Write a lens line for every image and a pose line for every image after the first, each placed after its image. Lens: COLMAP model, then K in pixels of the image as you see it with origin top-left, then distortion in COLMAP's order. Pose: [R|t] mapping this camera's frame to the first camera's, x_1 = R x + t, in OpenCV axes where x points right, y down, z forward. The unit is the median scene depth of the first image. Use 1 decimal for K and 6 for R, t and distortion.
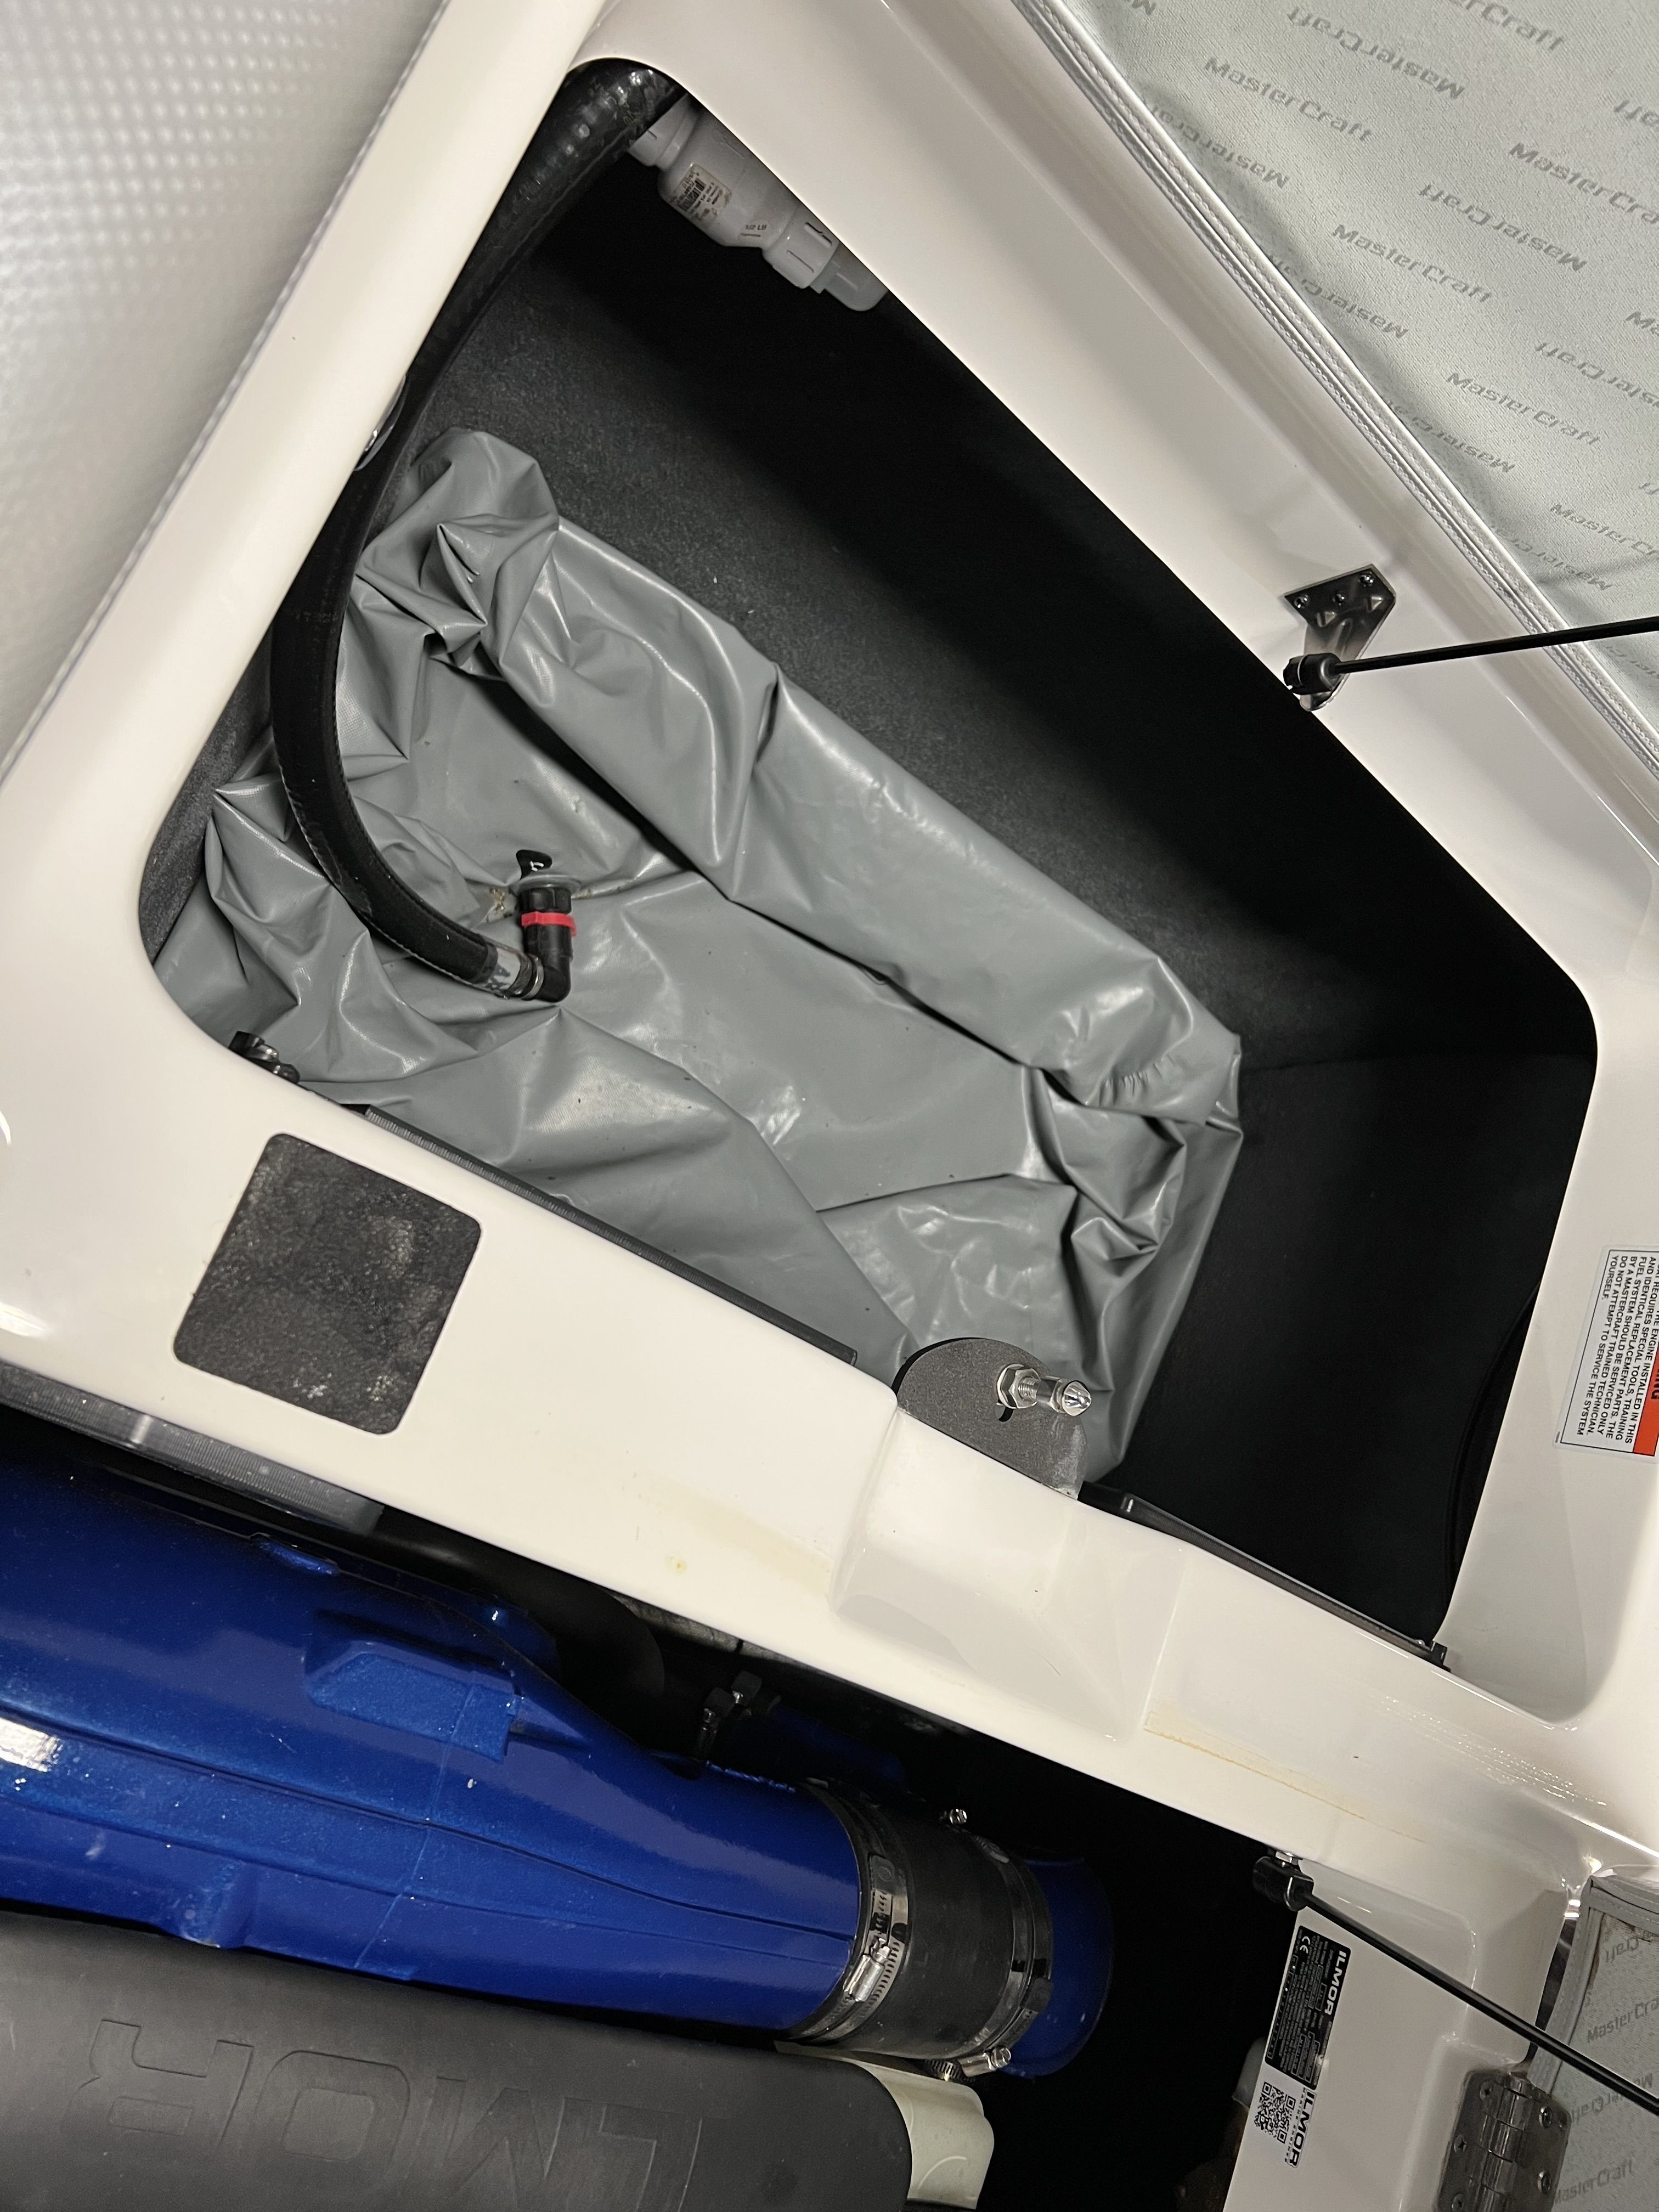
lens RADIAL K [[1728.4, 0, 819.2], [0, 1728.4, 1100.5], [0, 0, 1]] dist [0.078119, -0.100010]
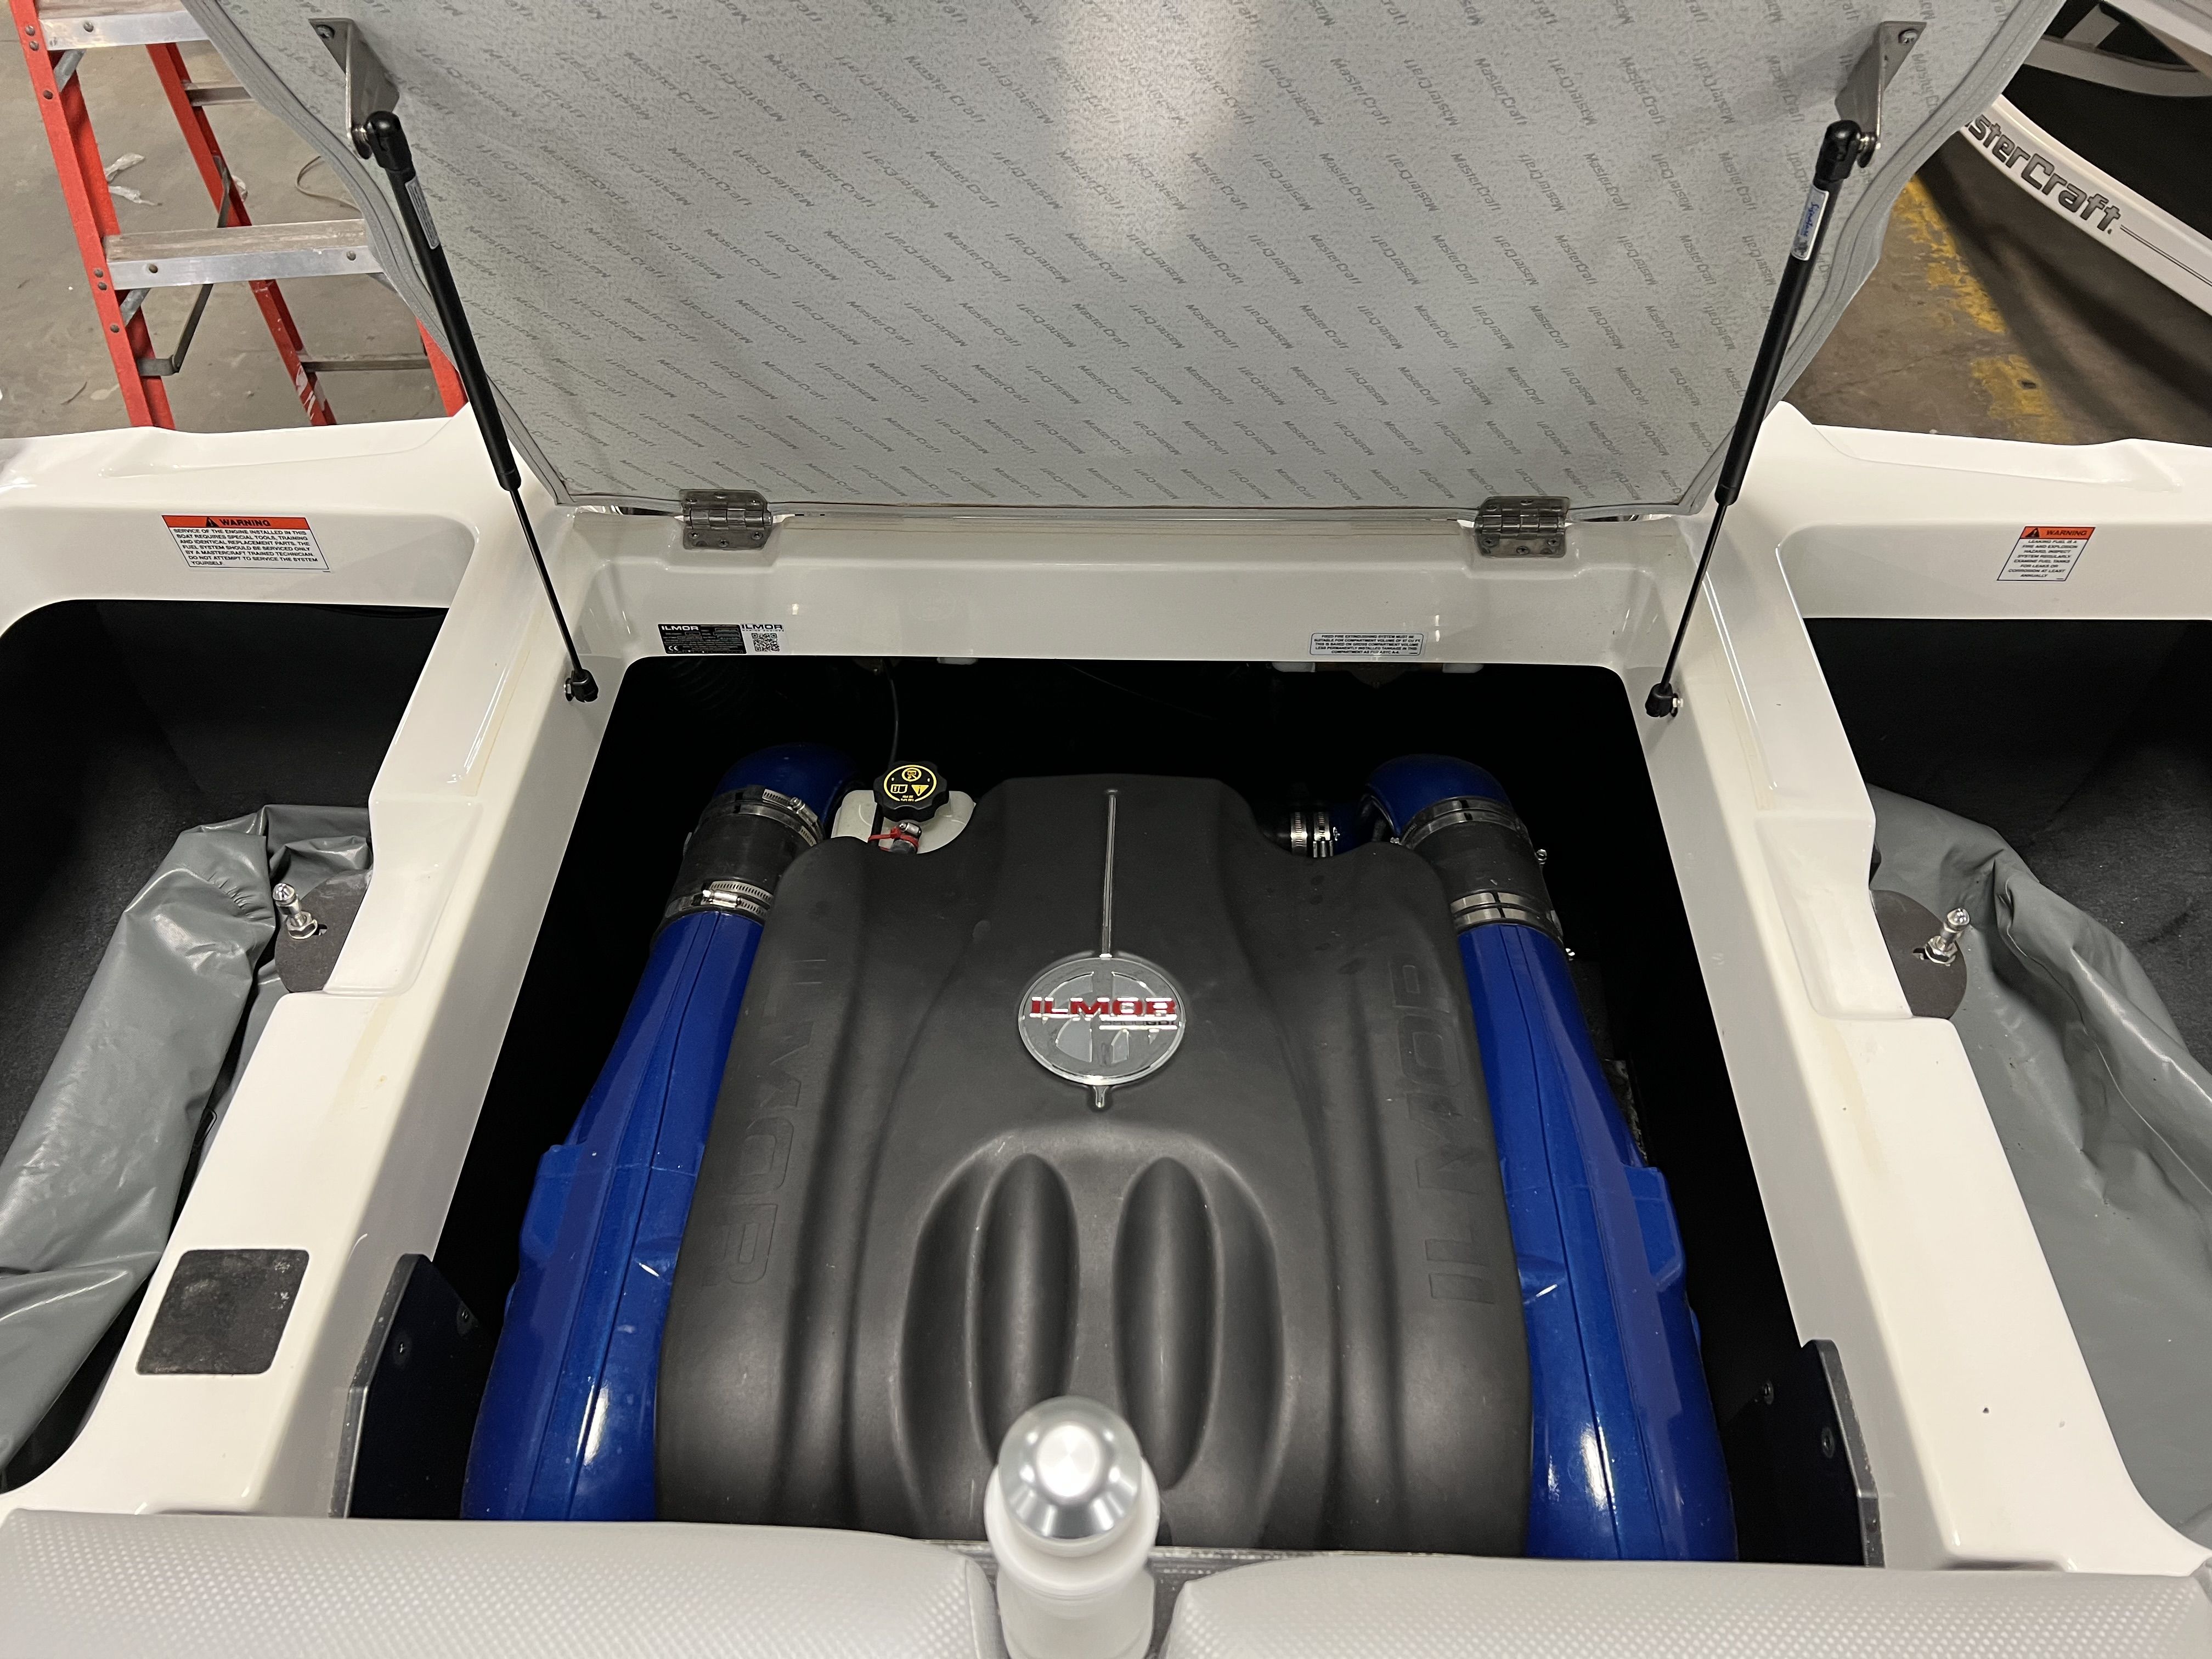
lens RADIAL K [[1728.4, 0, 1106.0], [0, 1728.4, 829.5], [0, 0, 1]] dist [0.078119, -0.100010]
pose [[-0.339757, -0.935632, 0.095694, -0.119625], [0.907700, -0.299561, 0.293843, 0.222406], [-0.246263, 0.186697, 0.951051, -0.421680]]
